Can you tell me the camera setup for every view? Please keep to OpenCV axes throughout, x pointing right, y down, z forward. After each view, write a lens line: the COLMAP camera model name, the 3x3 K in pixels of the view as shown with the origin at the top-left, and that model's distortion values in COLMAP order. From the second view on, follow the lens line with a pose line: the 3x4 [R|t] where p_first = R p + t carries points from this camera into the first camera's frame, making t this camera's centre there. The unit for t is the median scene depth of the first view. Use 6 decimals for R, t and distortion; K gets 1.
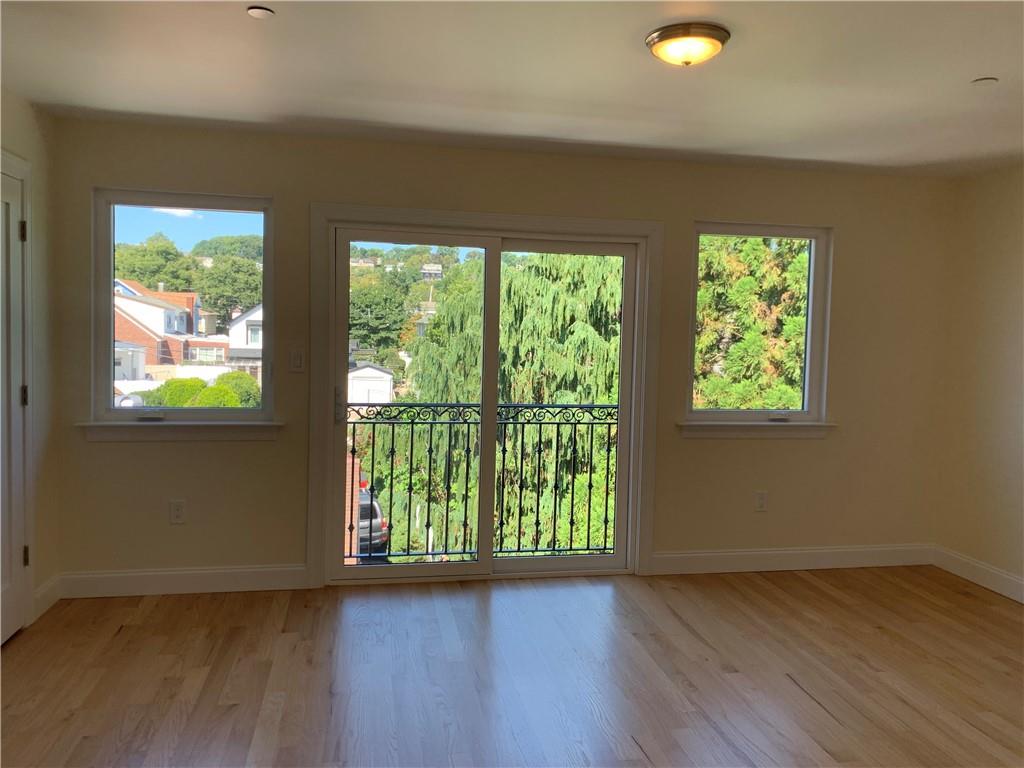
lens RADIAL K [[786.9, 0, 523.1], [0, 786.9, 370.0], [0, 0, 1]] dist [0.041954, -0.055892]
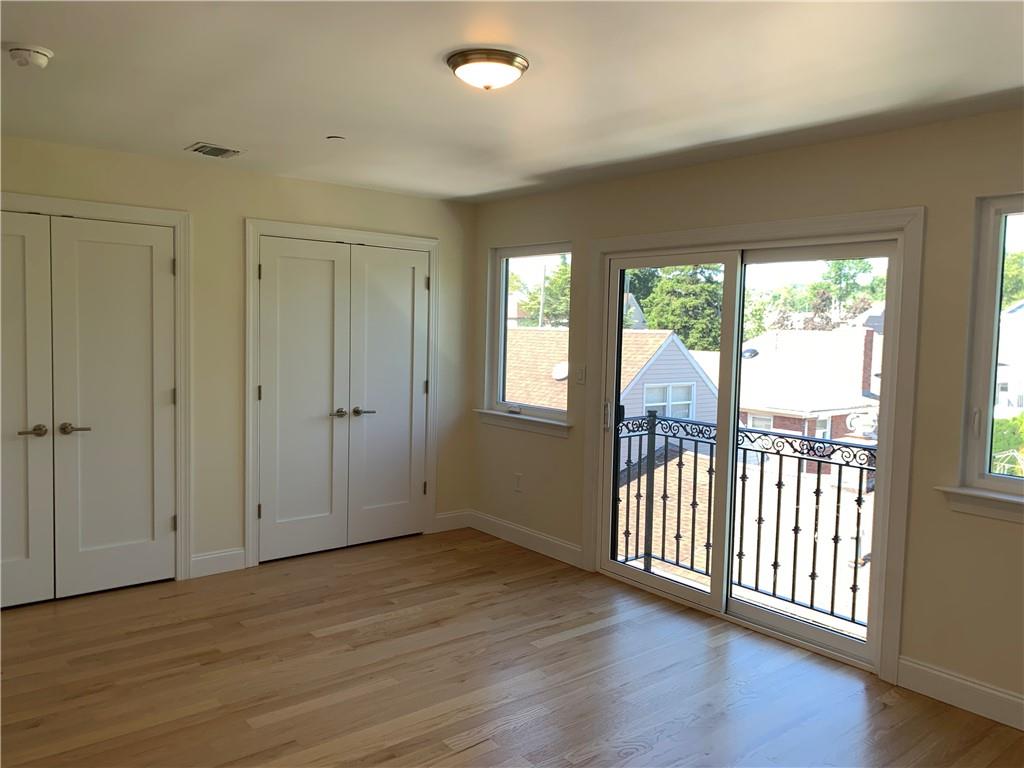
lens RADIAL K [[786.9, 0, 504.3], [0, 786.9, 382.0], [0, 0, 1]] dist [0.041954, -0.055892]
pose [[0.461304, 0.053006, -0.885657, 0.196190], [-0.065363, 0.997532, 0.025656, -0.006191], [0.884831, 0.046054, 0.463630, 0.097778]]
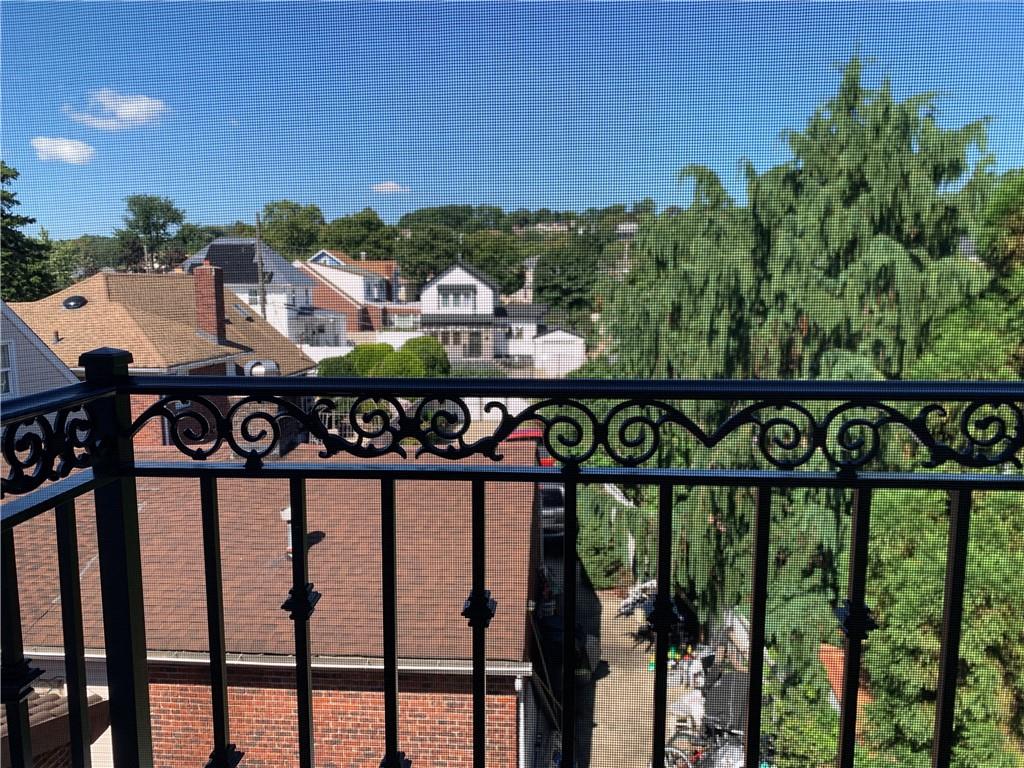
lens RADIAL K [[786.9, 0, 497.0], [0, 786.9, 391.5], [0, 0, 1]] dist [0.041954, -0.055892]
pose [[0.961371, 0.006239, -0.275184, -0.034156], [0.013304, 0.997521, 0.069095, 0.010295], [0.274933, -0.070087, 0.958905, 0.264576]]
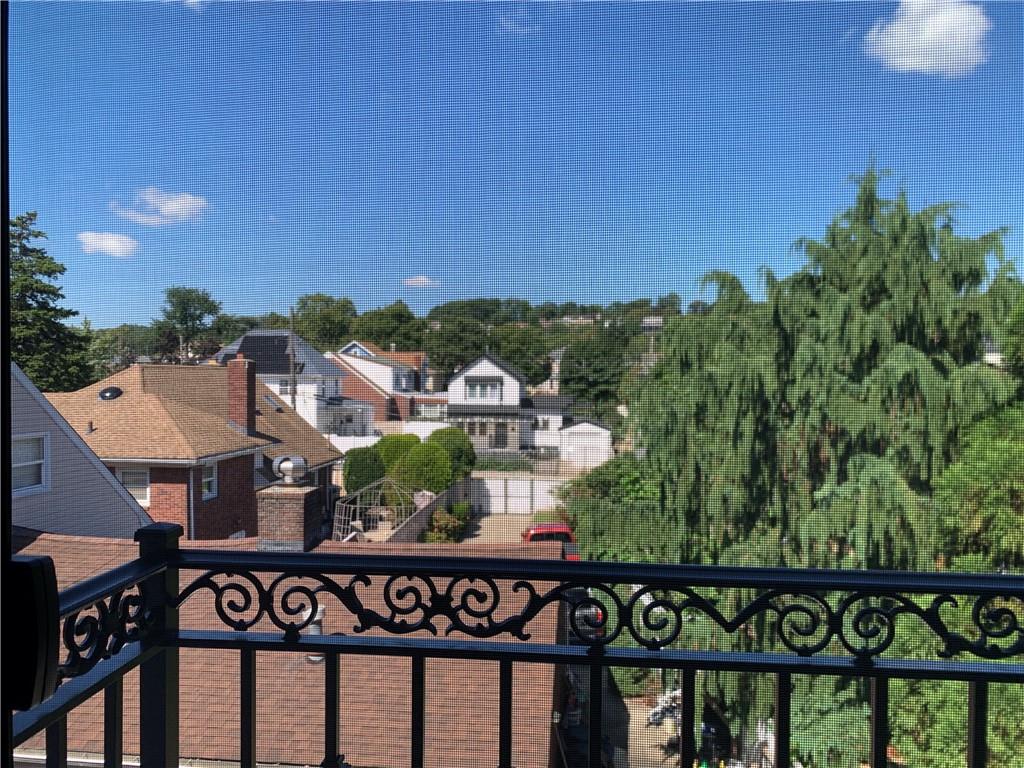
lens RADIAL K [[786.9, 0, 505.1], [0, 786.9, 389.2], [0, 0, 1]] dist [0.041954, -0.055892]
pose [[0.954919, -0.017172, -0.296371, -0.033084], [0.003312, 0.998880, -0.047203, 0.001995], [0.296849, 0.044093, 0.953906, 0.260258]]
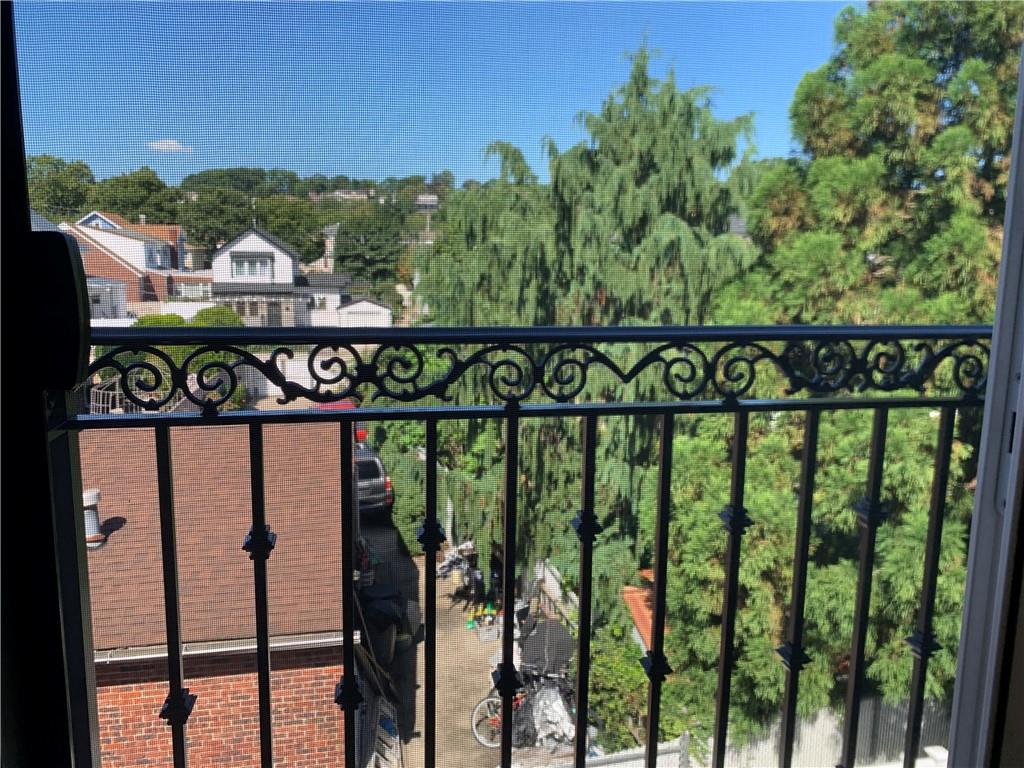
lens RADIAL K [[786.9, 0, 509.5], [0, 786.9, 384.7], [0, 0, 1]] dist [0.041954, -0.055892]
pose [[0.999796, -0.012871, -0.015551, -0.045483], [0.014371, 0.994830, 0.100531, 0.011816], [0.014177, -0.100734, 0.994812, 0.254164]]
